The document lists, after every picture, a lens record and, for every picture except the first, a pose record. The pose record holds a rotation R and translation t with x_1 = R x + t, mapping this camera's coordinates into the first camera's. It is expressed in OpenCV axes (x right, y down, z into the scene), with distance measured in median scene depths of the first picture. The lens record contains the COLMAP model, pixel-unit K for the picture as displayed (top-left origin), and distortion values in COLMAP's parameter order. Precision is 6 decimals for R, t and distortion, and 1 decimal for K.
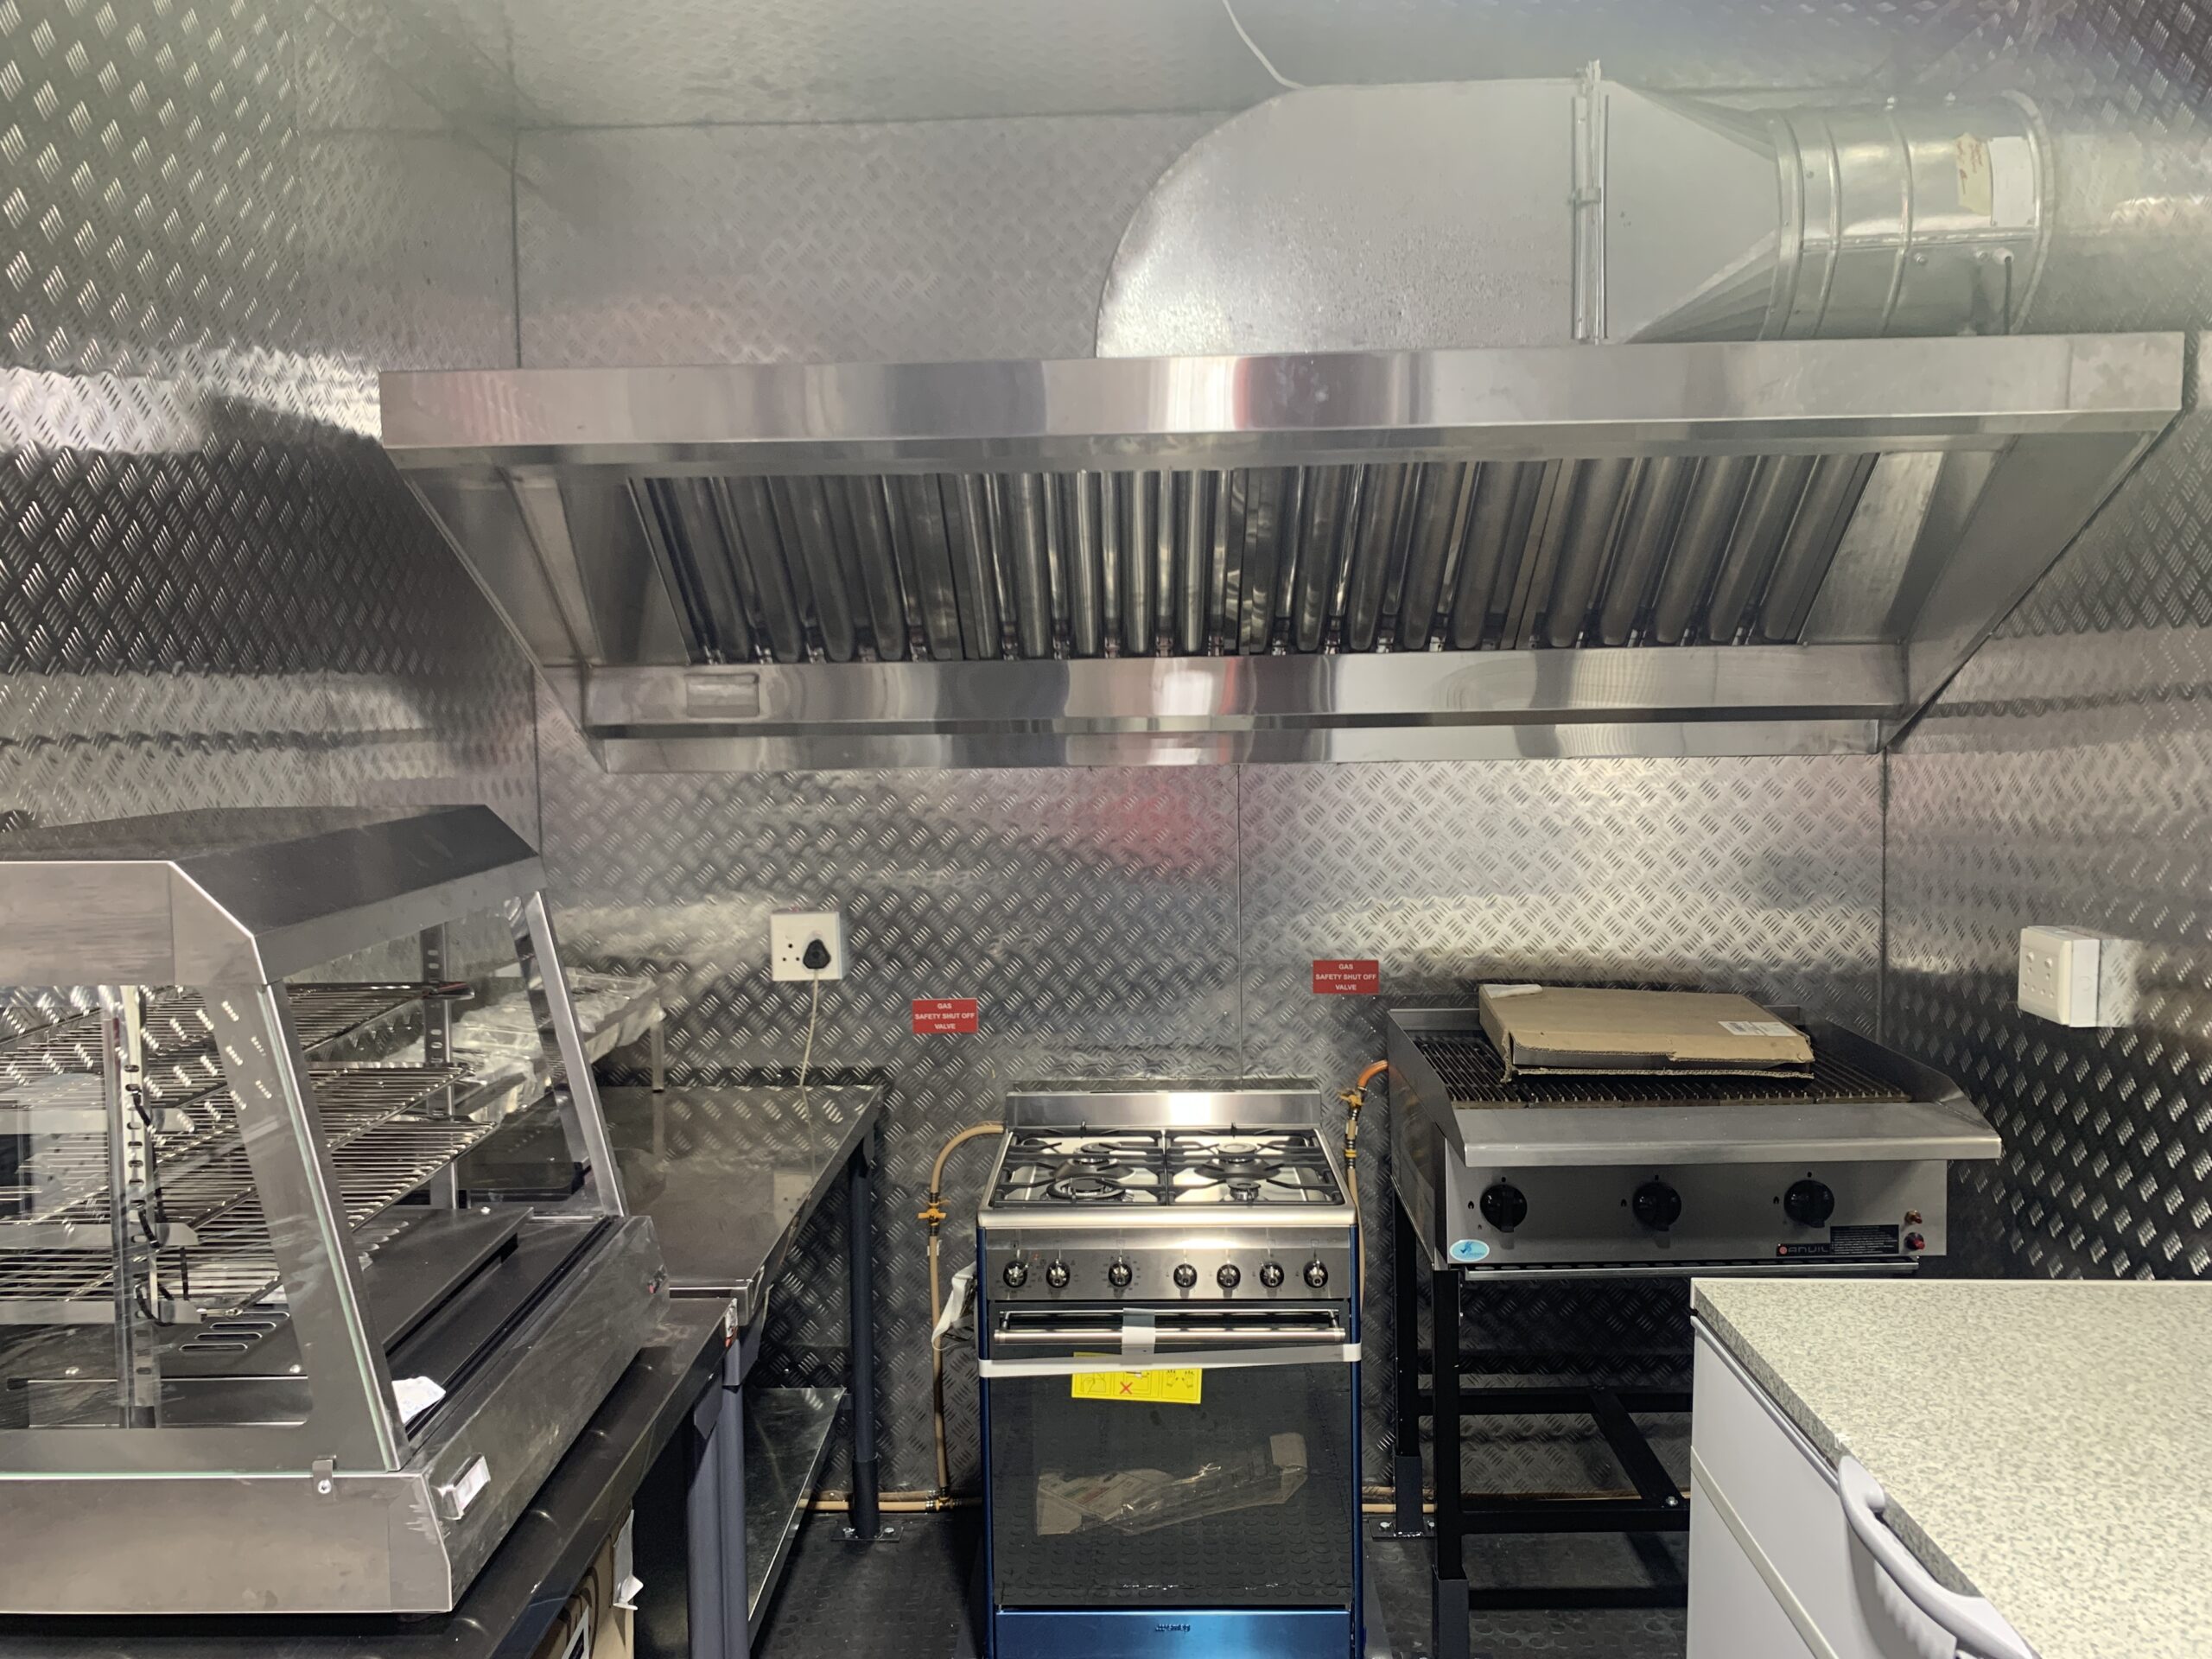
lens RADIAL K [[1696.0, 0, 1130.5], [0, 1696.0, 776.7], [0, 0, 1]] dist [0.008352, -0.004145]
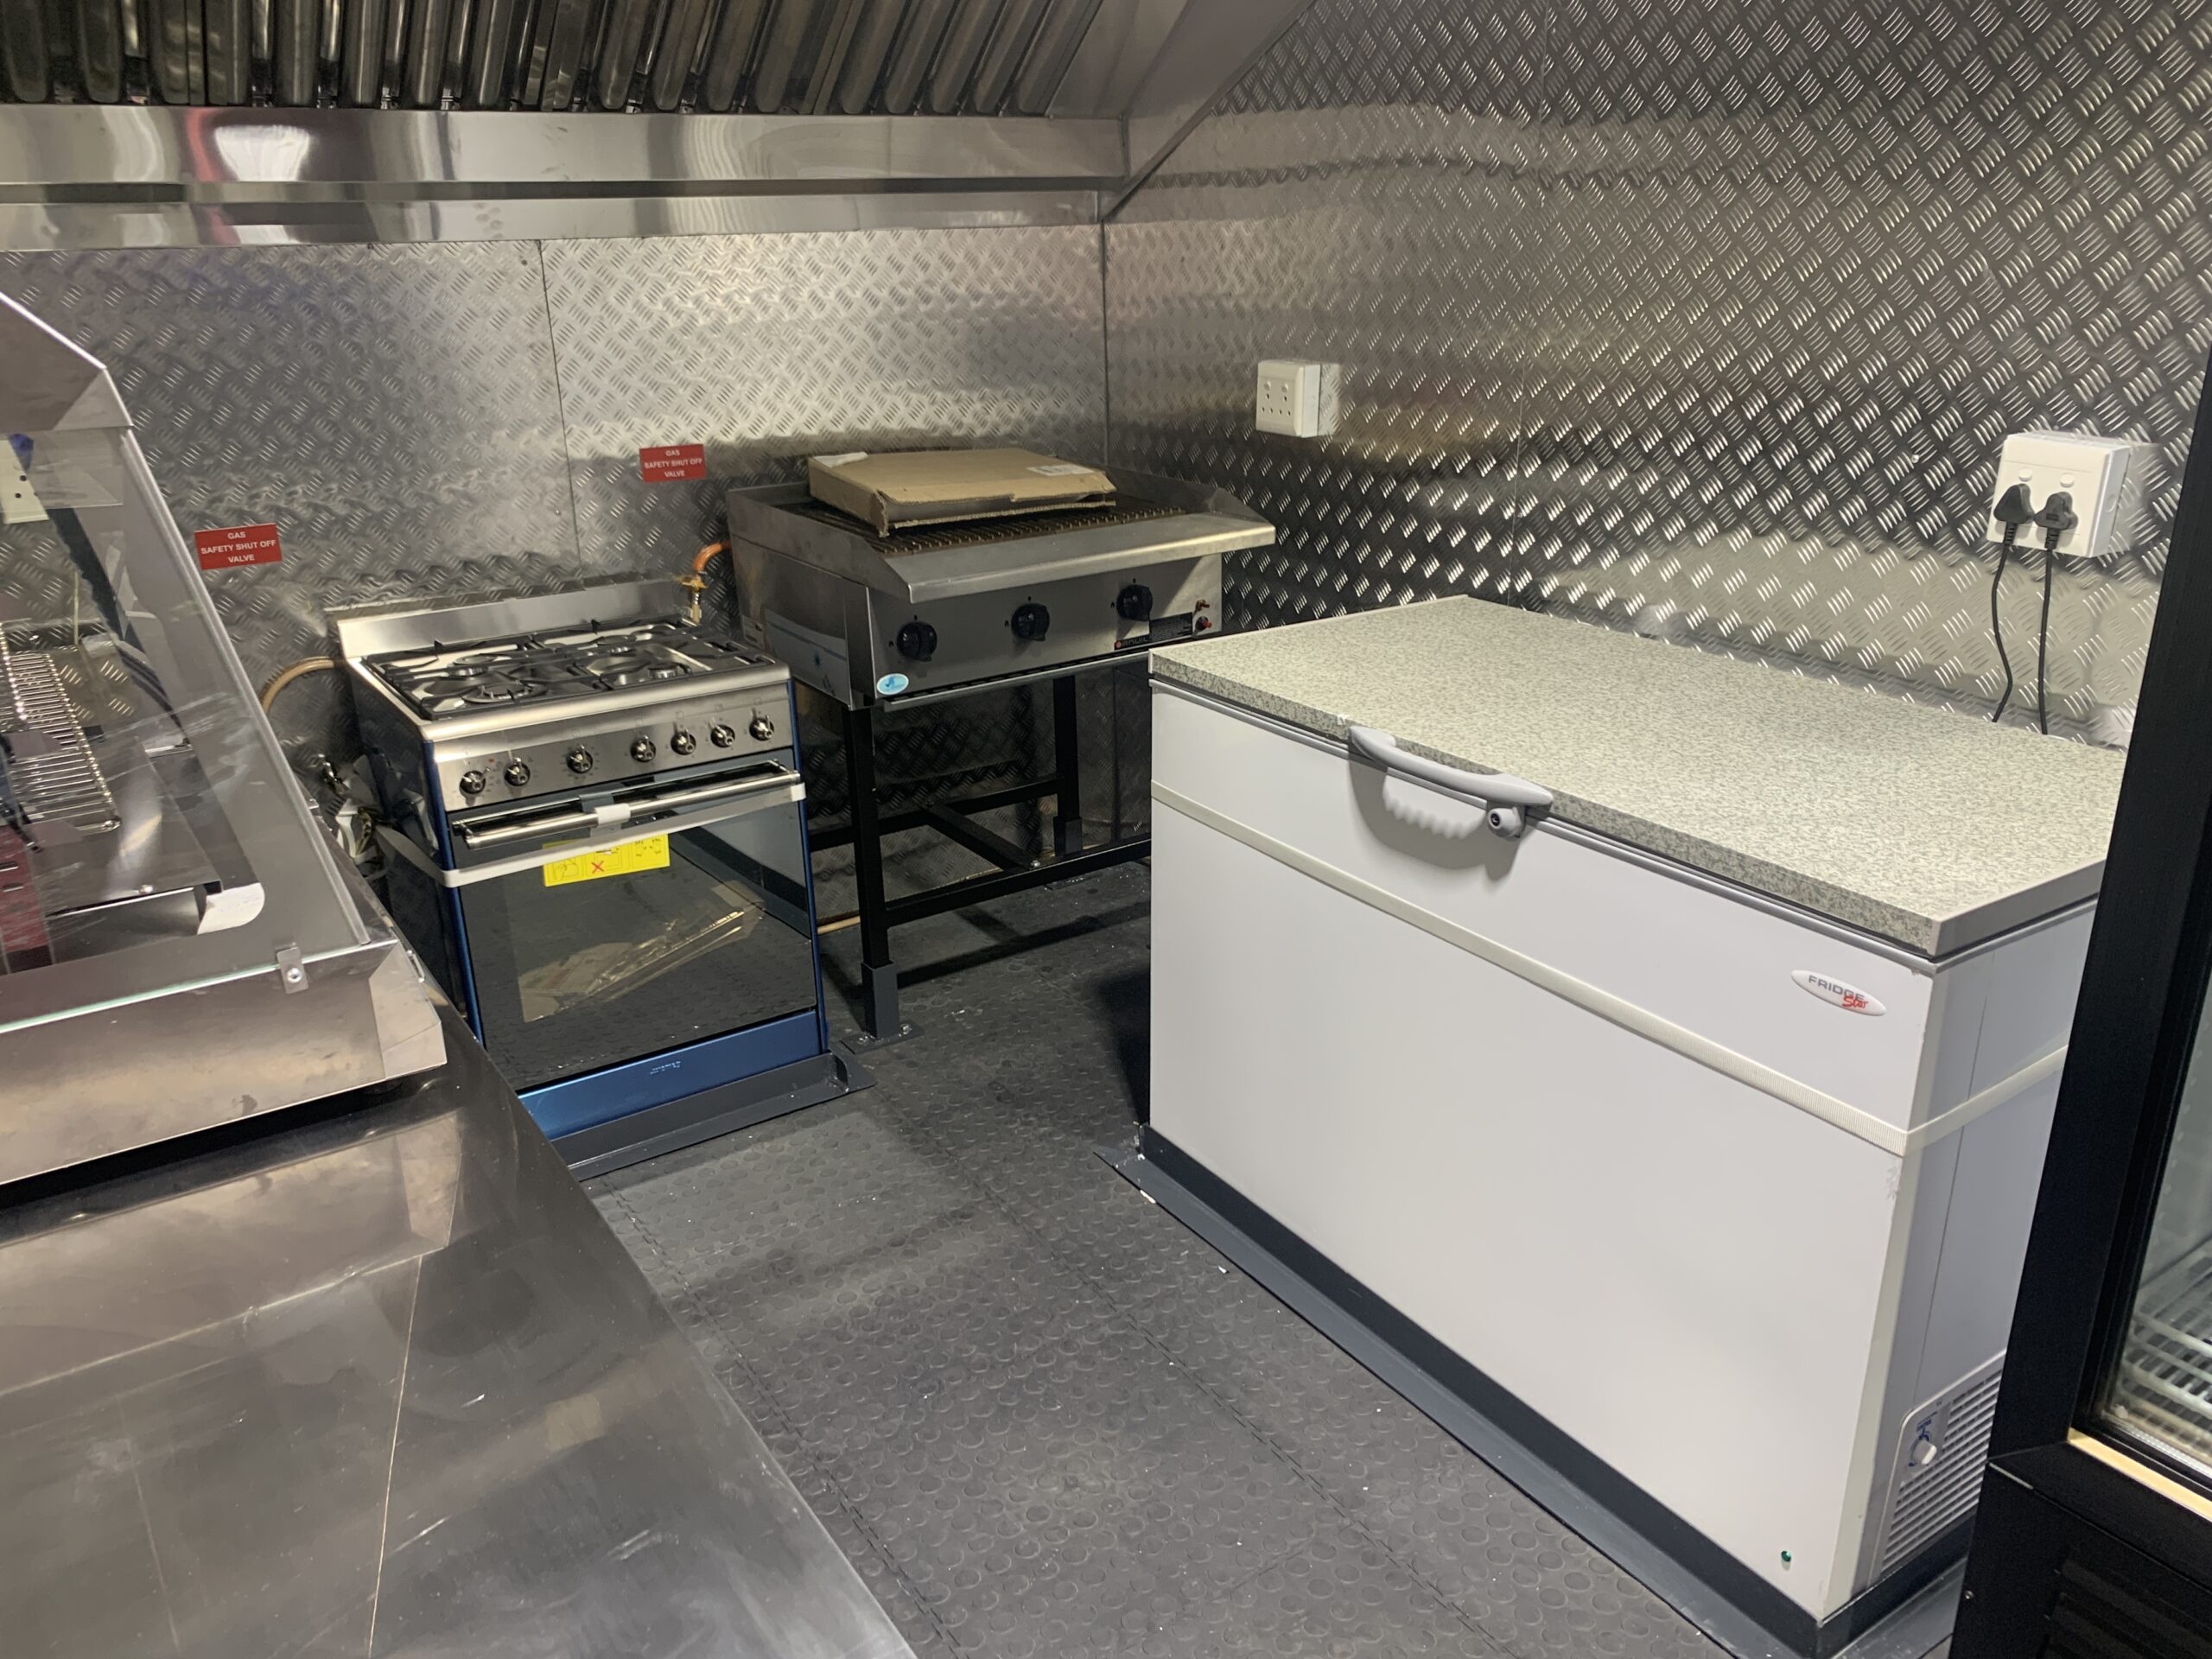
lens RADIAL K [[1696.0, 0, 1112.5], [0, 1696.0, 837.7], [0, 0, 1]] dist [0.008352, -0.004145]
pose [[0.817877, -0.201229, 0.539058, -0.299113], [0.033006, 0.951717, 0.305197, 0.037441], [-0.574445, -0.231822, 0.785030, 0.011025]]
